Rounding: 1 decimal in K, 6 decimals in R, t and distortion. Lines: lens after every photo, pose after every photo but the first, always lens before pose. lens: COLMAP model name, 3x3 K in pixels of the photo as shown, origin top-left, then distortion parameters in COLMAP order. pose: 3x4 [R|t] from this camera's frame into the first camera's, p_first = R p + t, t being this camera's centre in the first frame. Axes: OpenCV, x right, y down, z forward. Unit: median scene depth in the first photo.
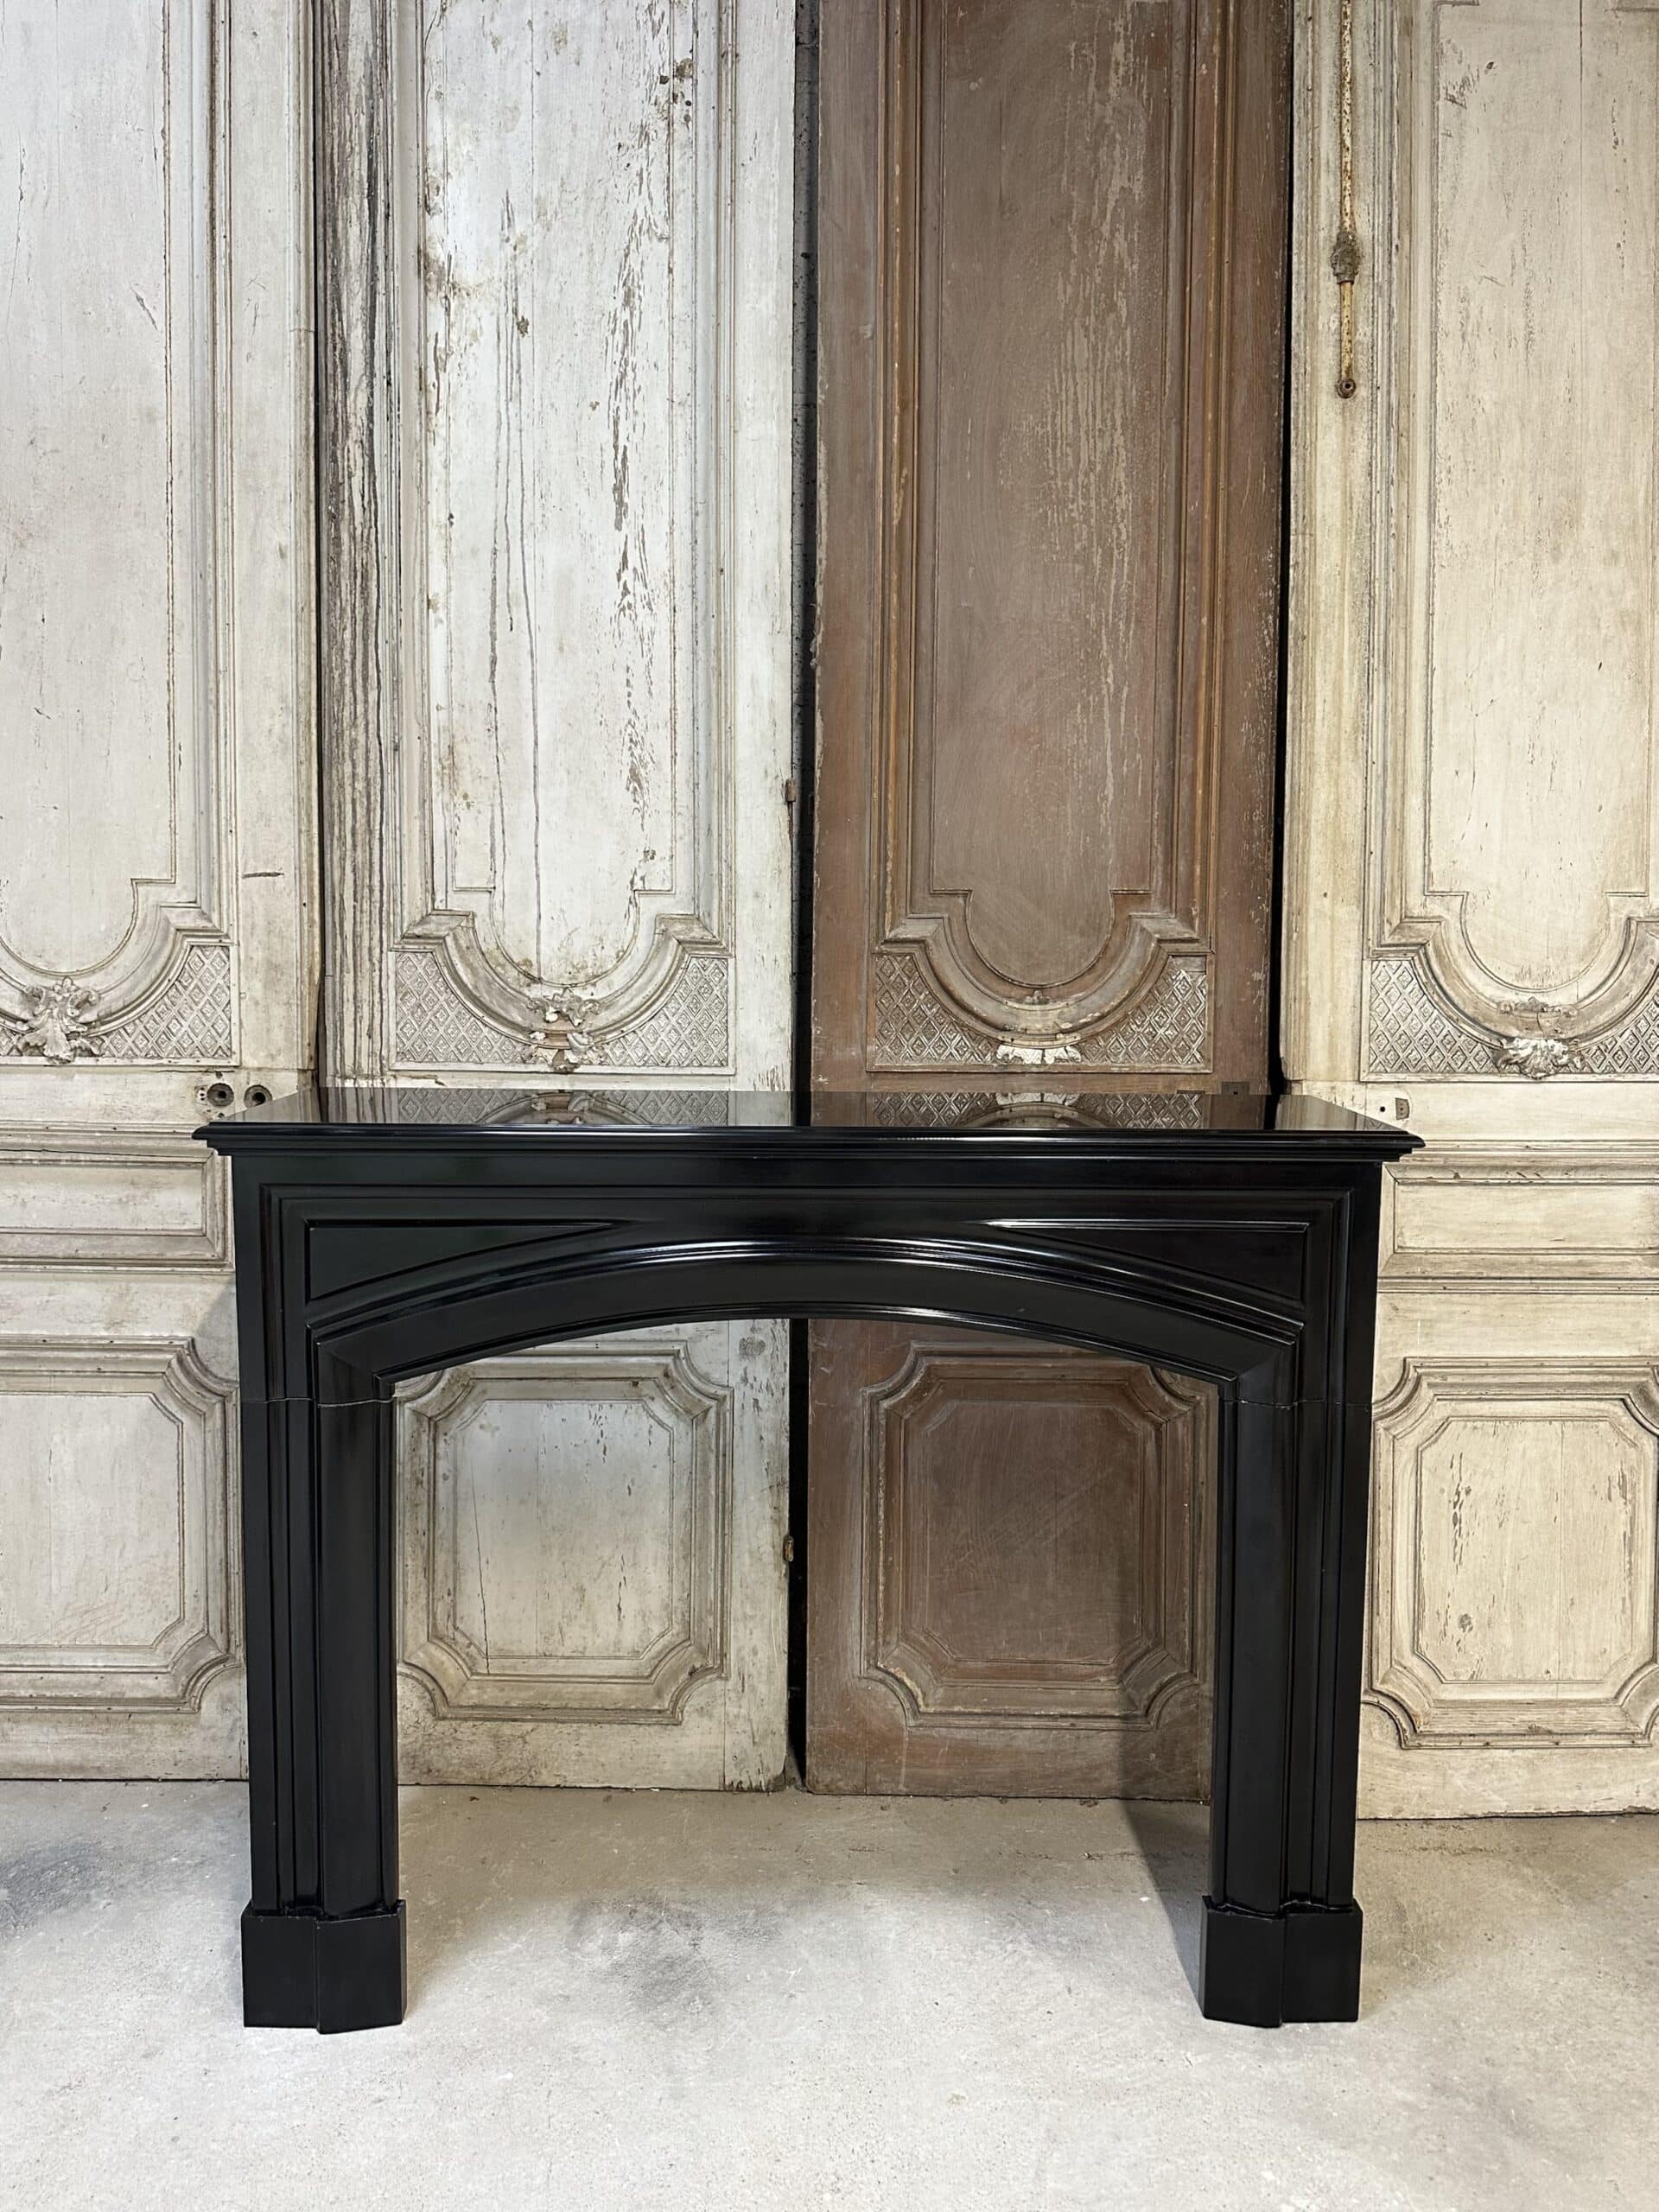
lens RADIAL K [[1573.4, 0, 844.9], [0, 1573.4, 1083.4], [0, 0, 1]] dist [0.024842, -0.043651]
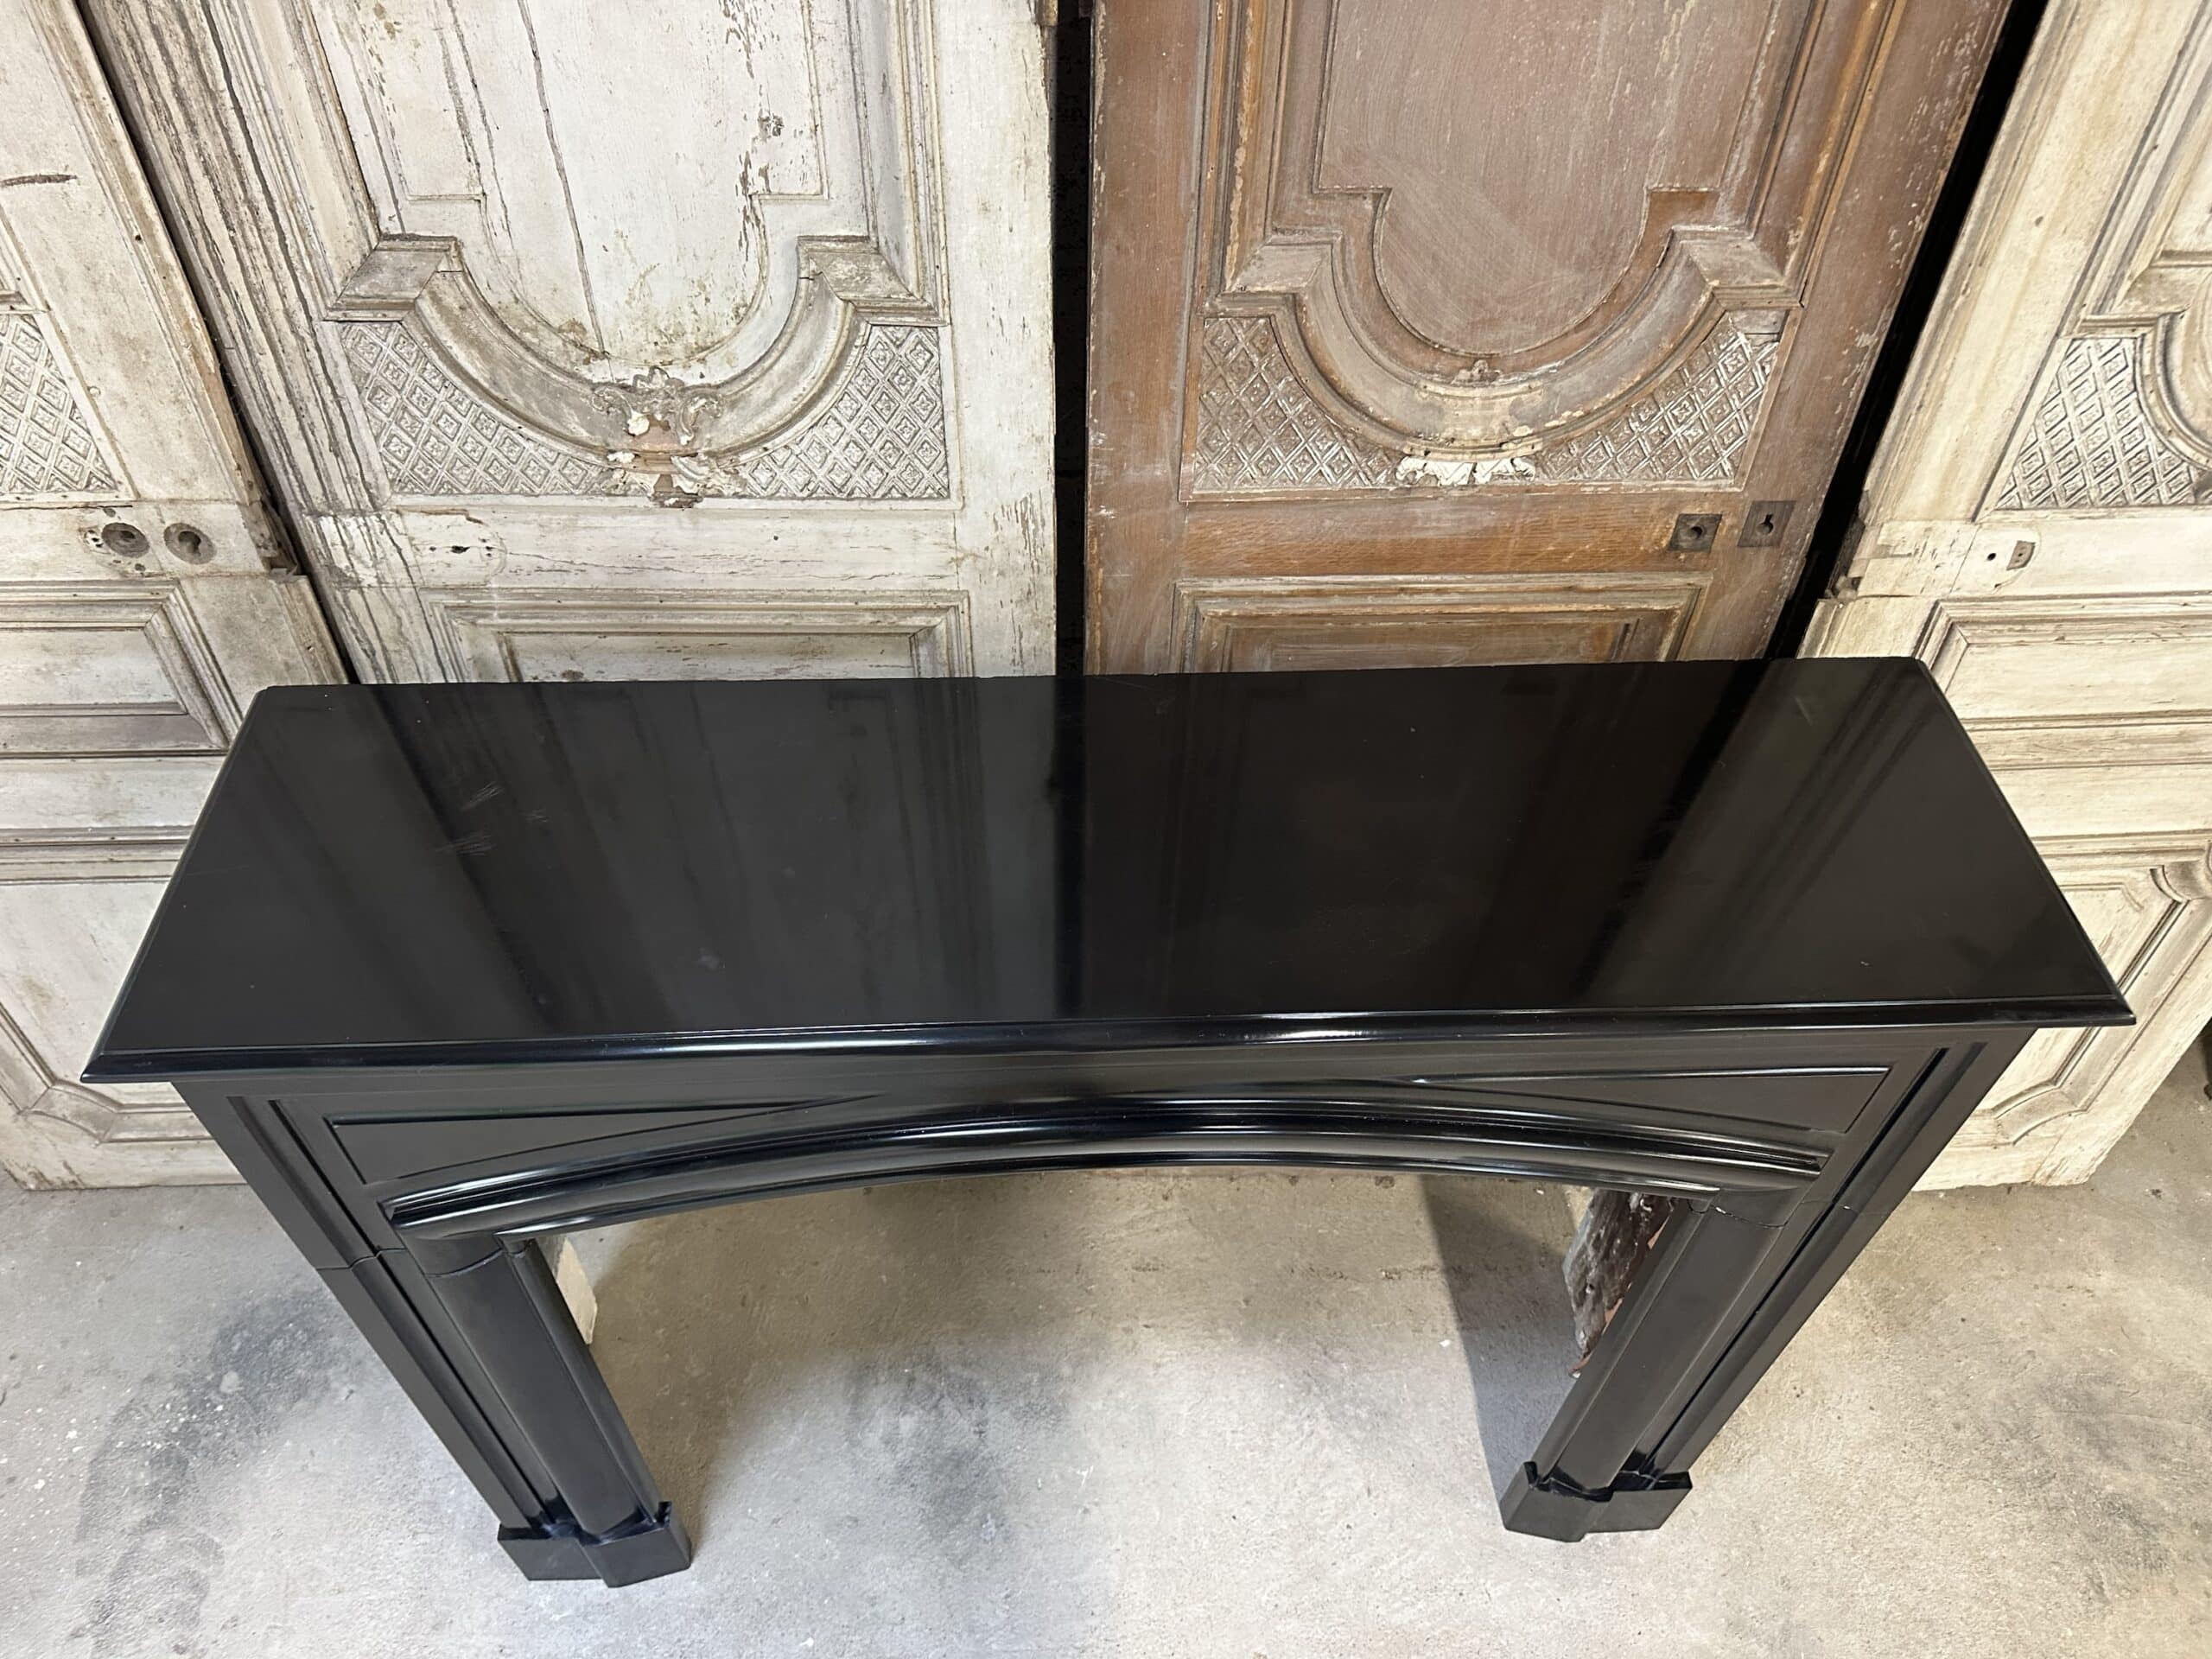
lens RADIAL K [[1573.4, 0, 1088.4], [0, 1573.4, 841.3], [0, 0, 1]] dist [0.024842, -0.043651]
pose [[0.999524, -0.020932, 0.022656, -0.038092], [0.000169, 0.738202, 0.674580, -0.321522], [-0.030845, -0.674255, 0.737854, 0.463577]]
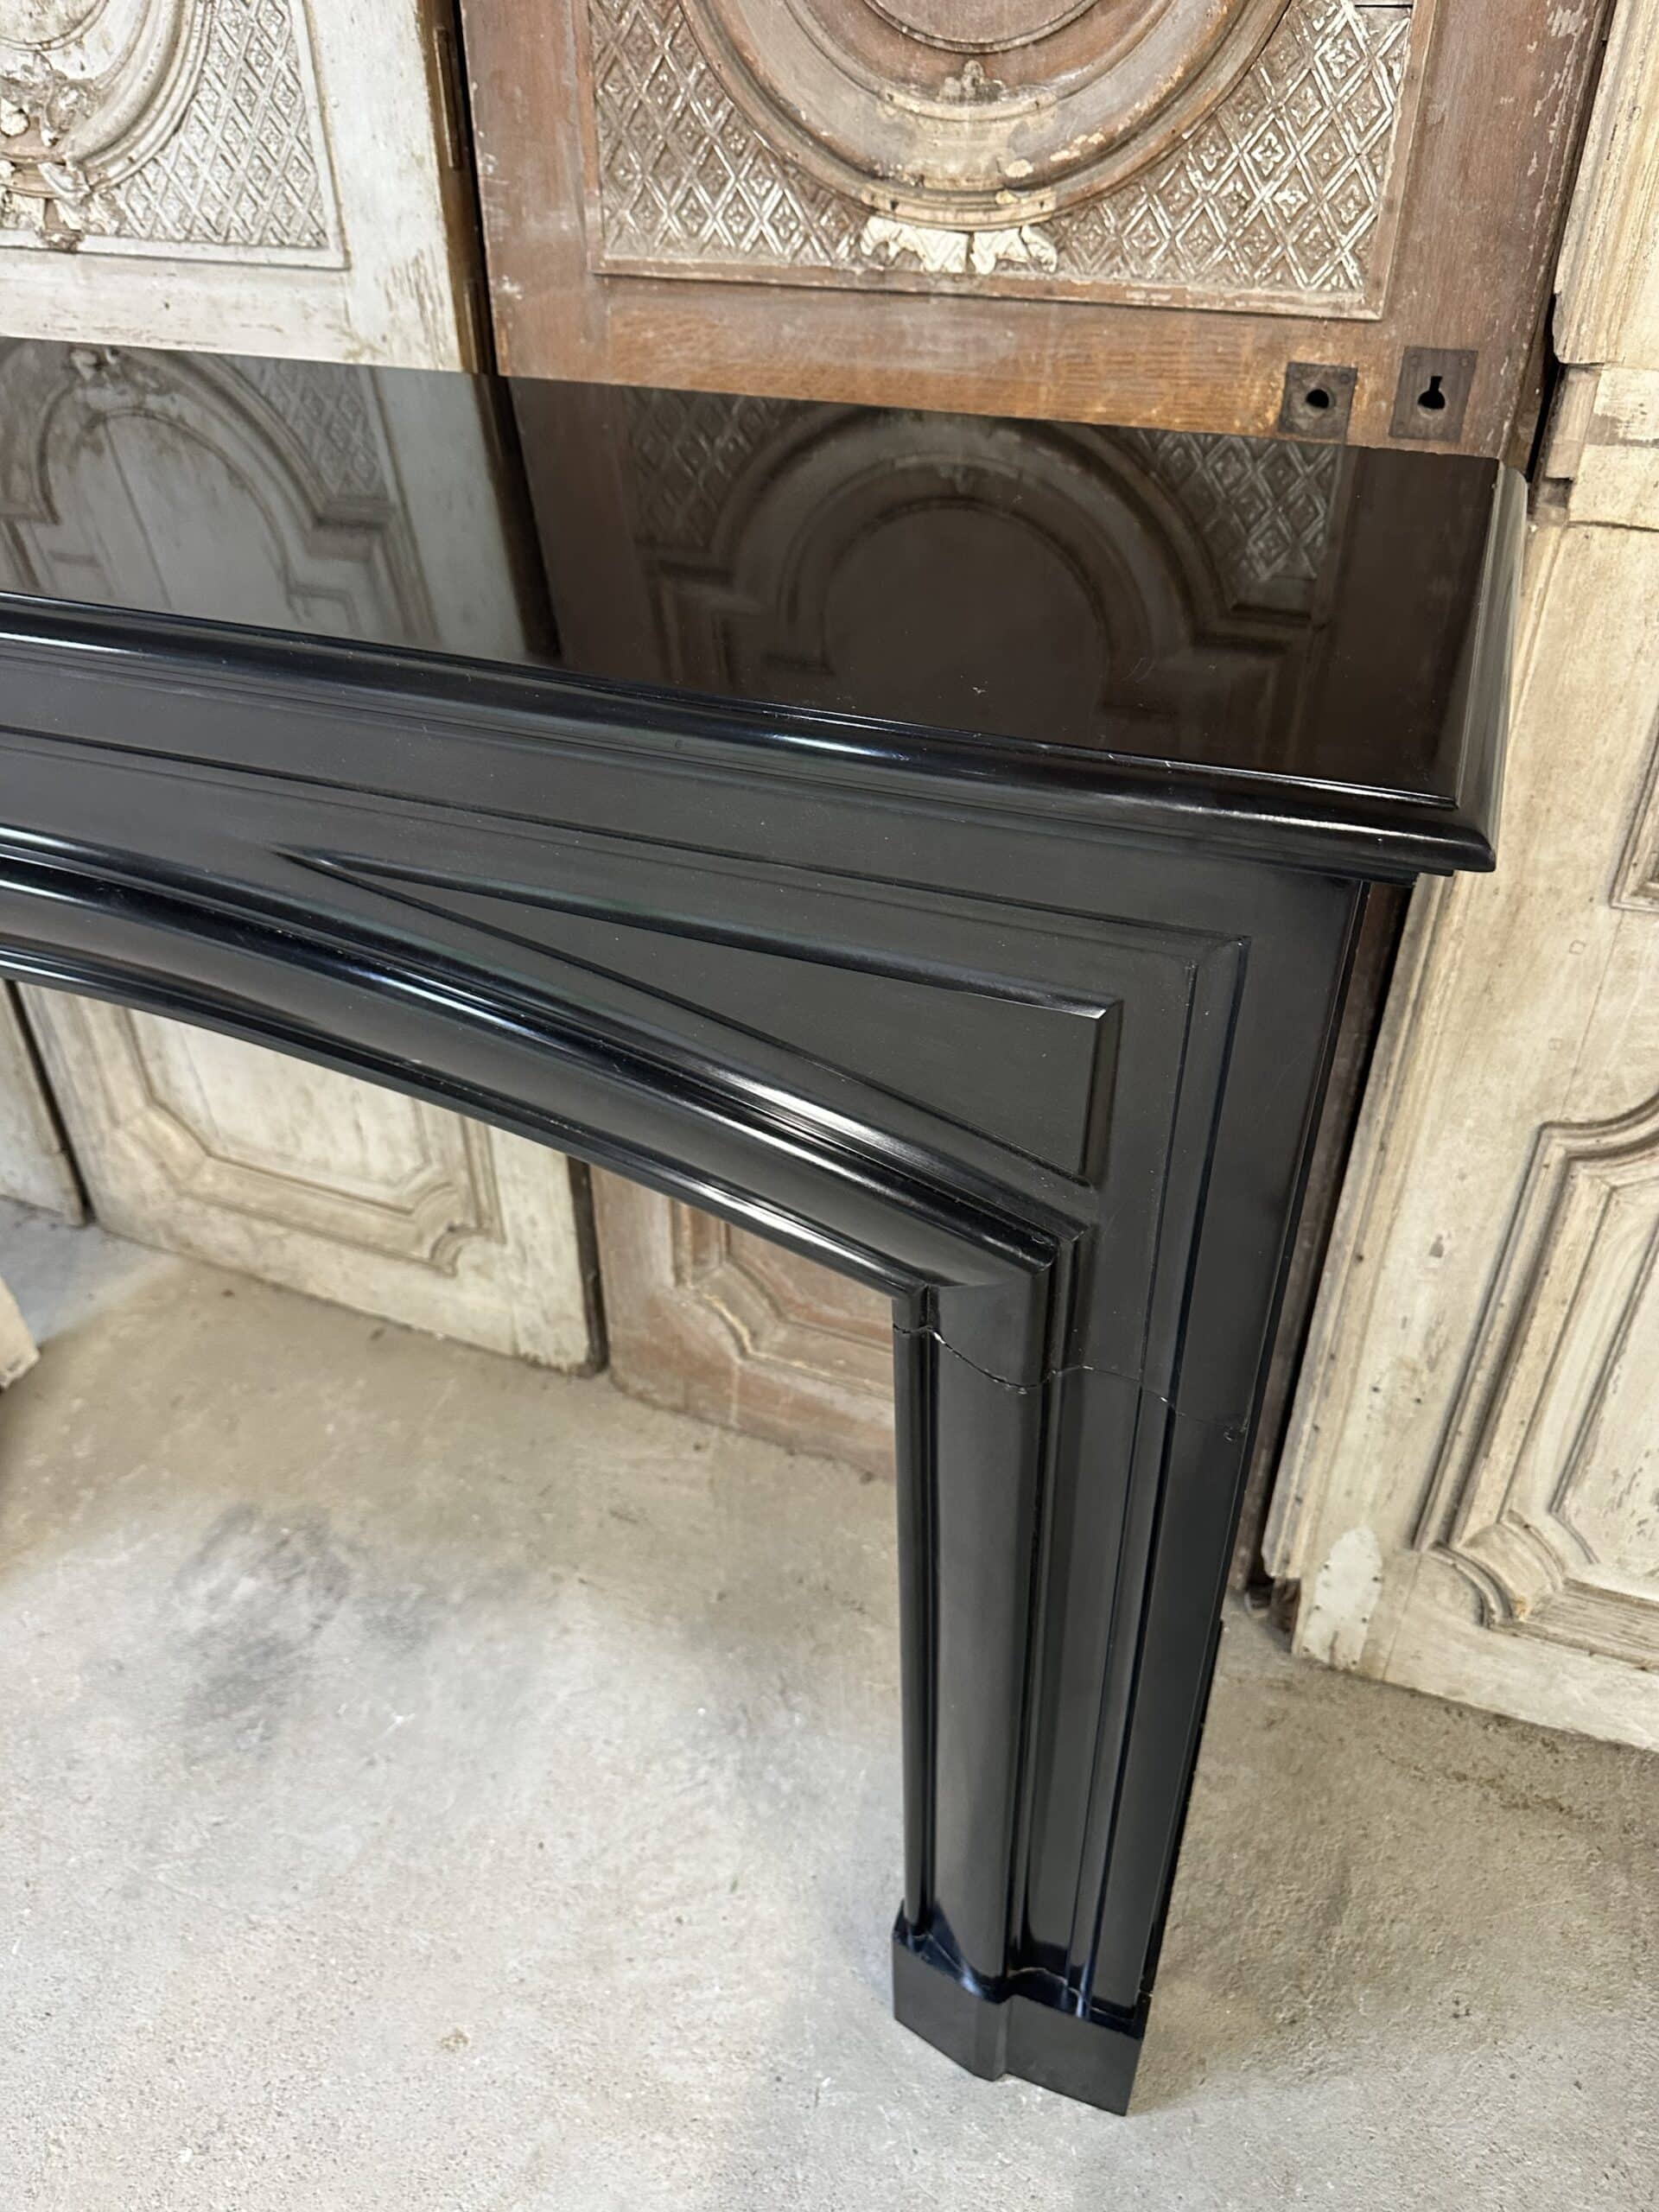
lens RADIAL K [[1573.4, 0, 848.5], [0, 1573.4, 1096.3], [0, 0, 1]] dist [0.024842, -0.043651]
pose [[0.933694, 0.201827, -0.295771, 0.264969], [-0.011319, 0.842237, 0.538988, -0.053665], [0.357892, -0.499903, 0.788677, 0.551252]]
